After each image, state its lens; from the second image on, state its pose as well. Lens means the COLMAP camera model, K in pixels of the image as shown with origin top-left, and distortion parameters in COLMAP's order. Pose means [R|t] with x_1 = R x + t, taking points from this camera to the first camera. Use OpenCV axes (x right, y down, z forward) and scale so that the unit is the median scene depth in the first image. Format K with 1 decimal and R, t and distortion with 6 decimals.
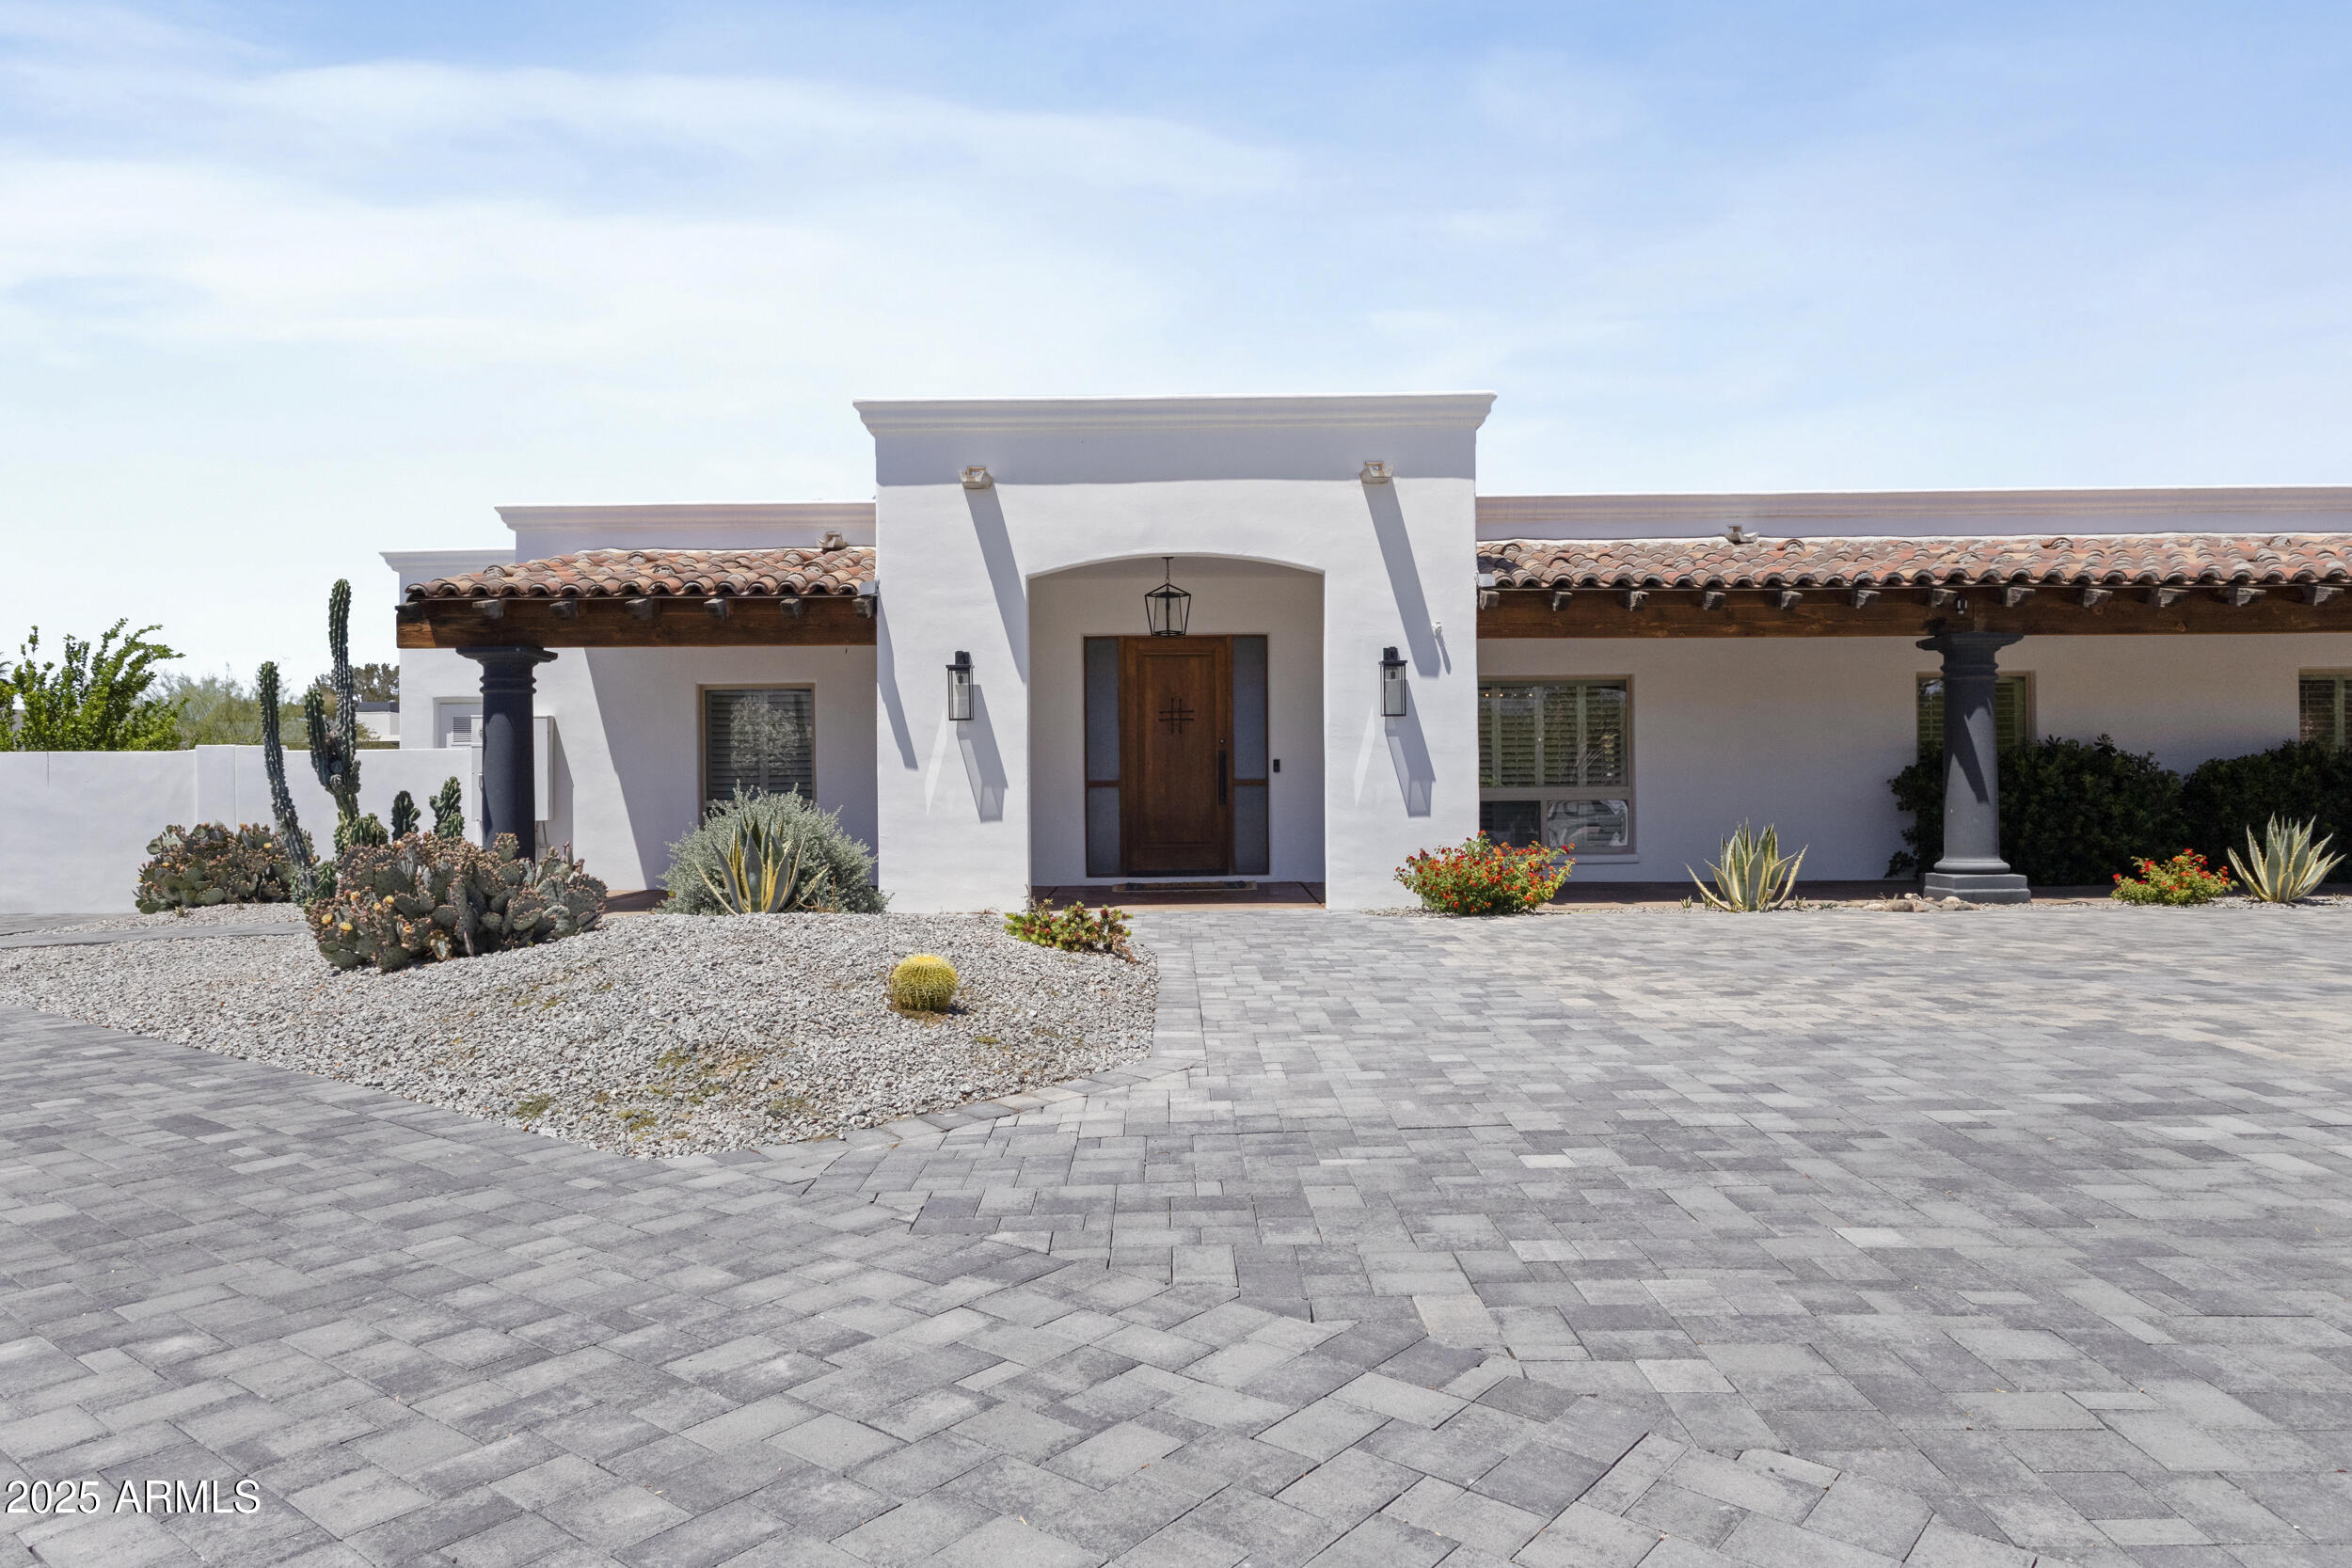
lens RADIAL K [[1530.1, 0, 1124.6], [0, 1530.1, 789.4], [0, 0, 1]] dist [0.001923, -0.005148]
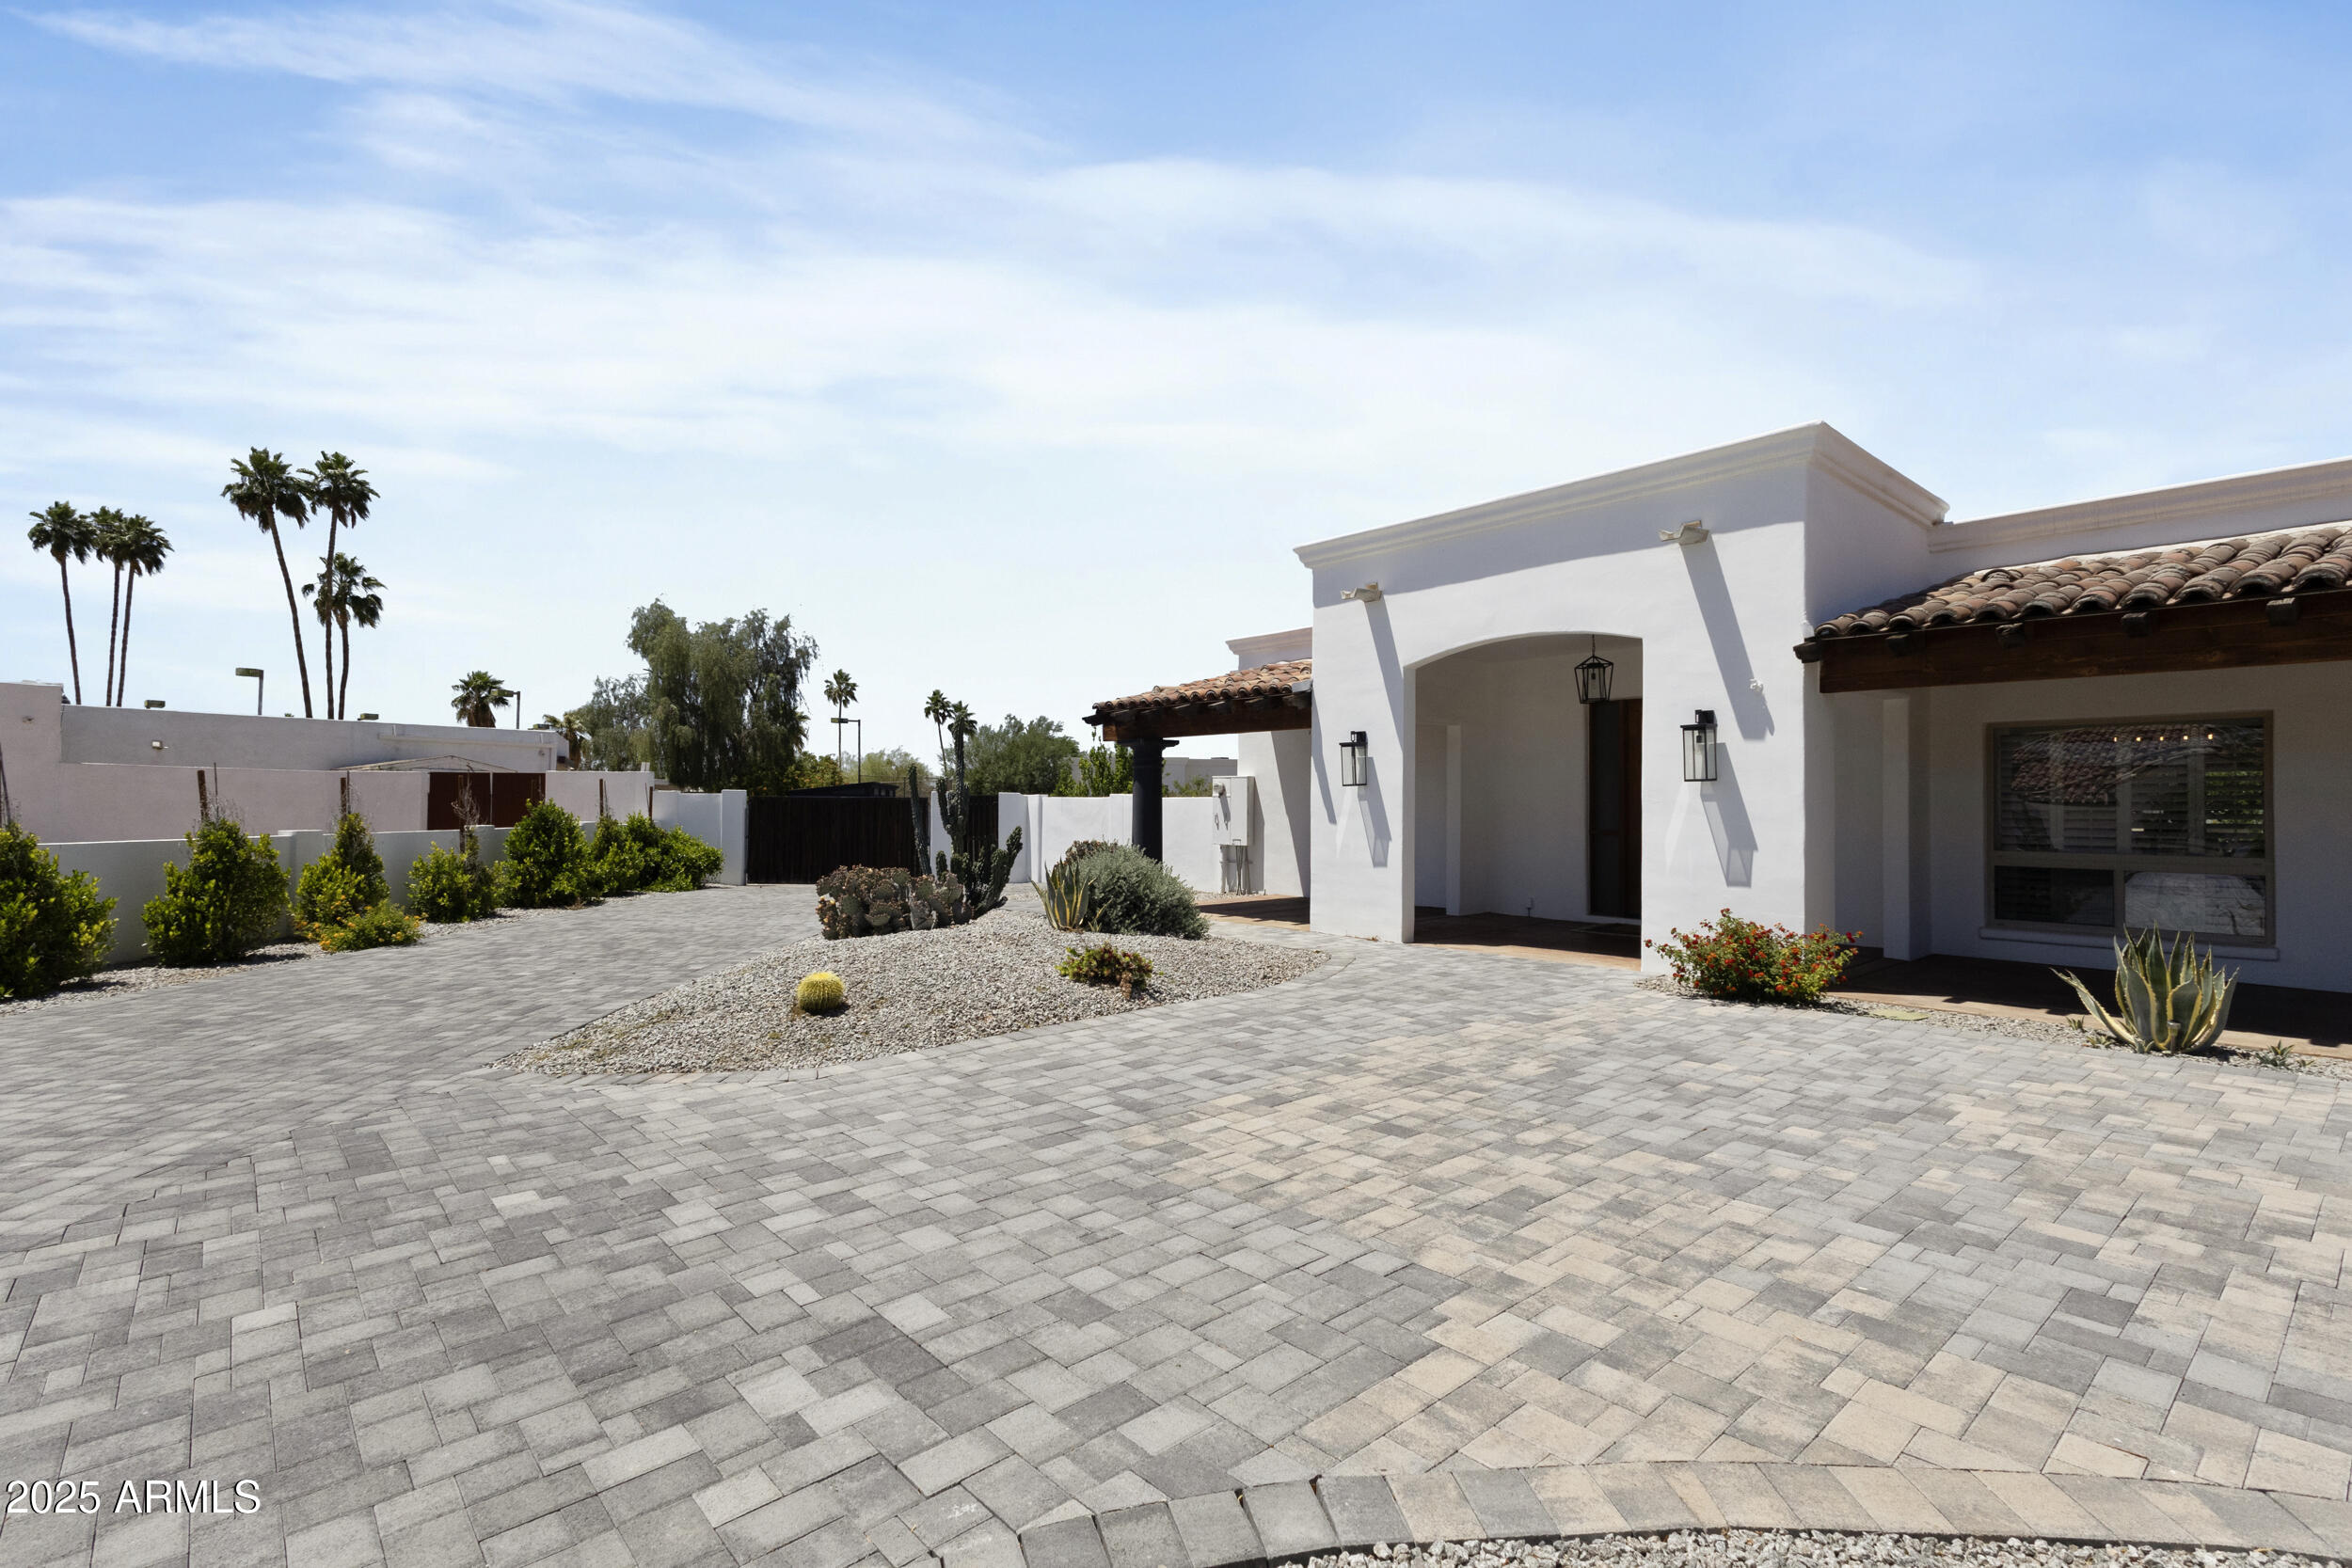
lens RADIAL K [[1104.8, 0, 1168.4], [0, 1104.8, 794.6], [0, 0, 1]] dist [0.003476, 0.000479]
pose [[0.651208, 0.004435, -0.758886, 0.480847], [-0.005622, 0.999984, 0.001020, -0.037983], [0.758878, 0.003602, 0.651222, 0.287270]]
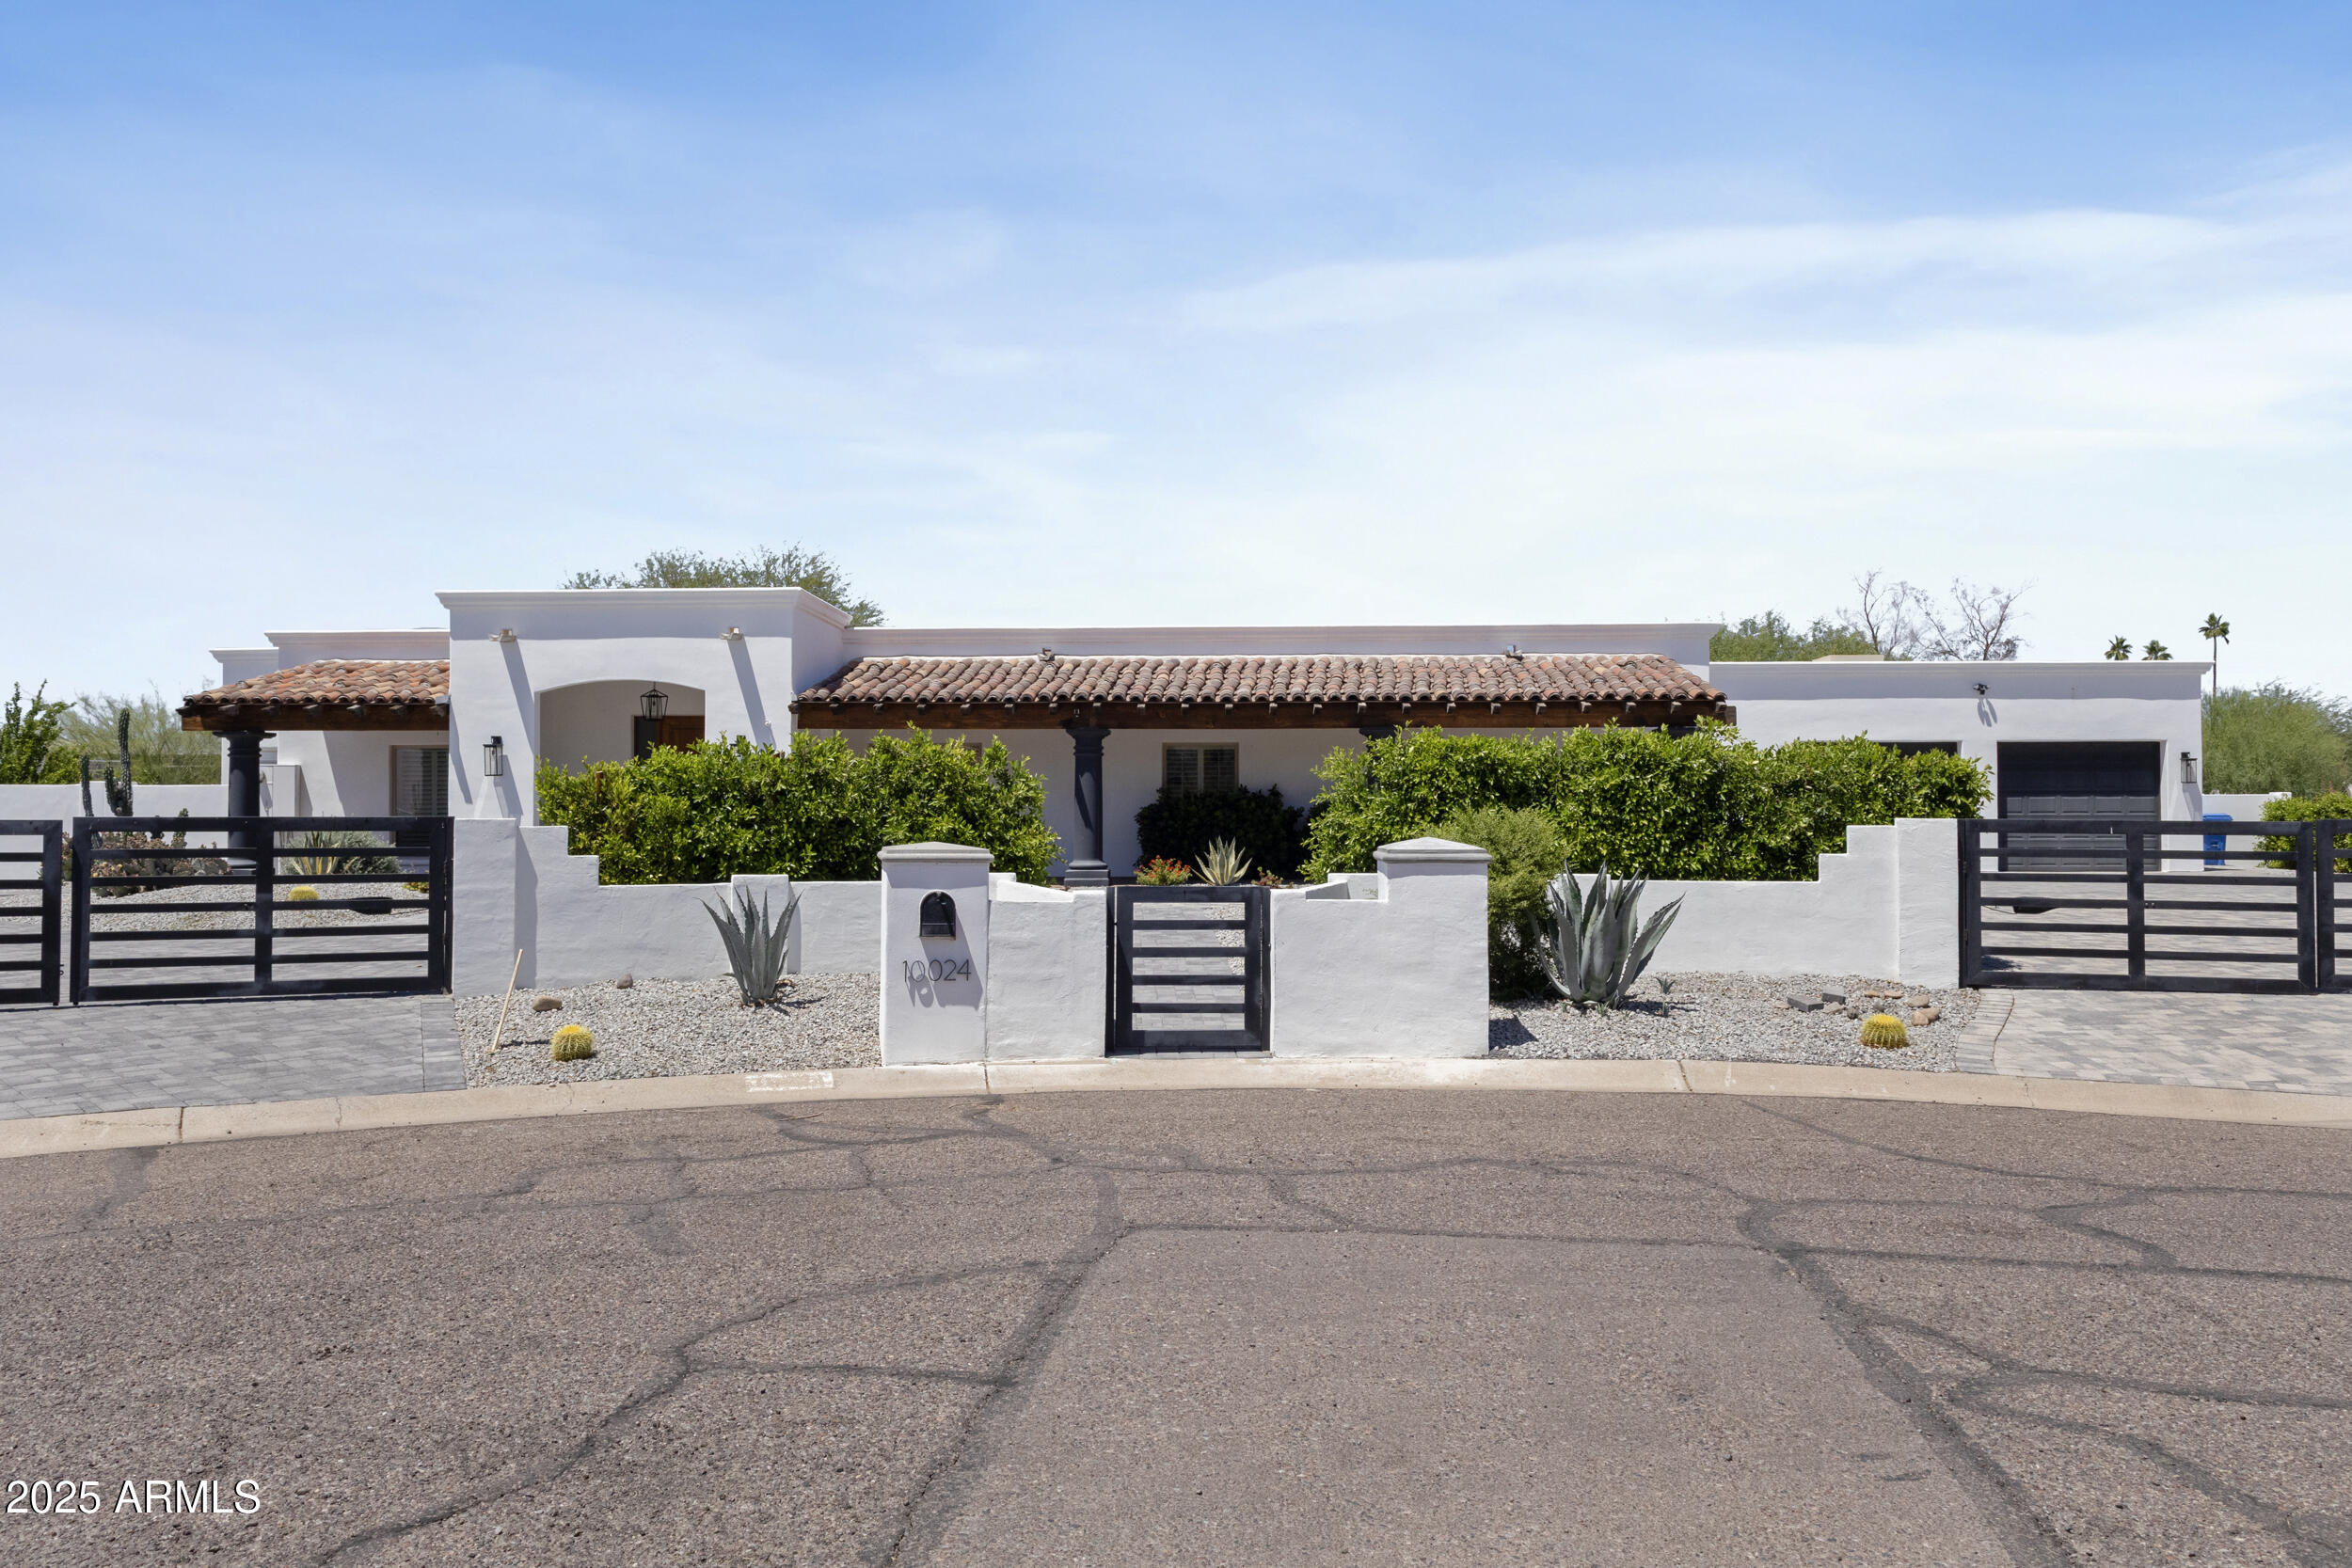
lens RADIAL K [[1721.9, 0, 1171.2], [0, 1721.9, 748.8], [0, 0, 1]] dist [0.005376, 0.008194]
pose [[0.998627, 0.006619, -0.051963, 0.753711], [-0.007573, 0.999806, -0.018196, -0.045785], [0.051833, 0.018564, 0.998483, -0.901703]]
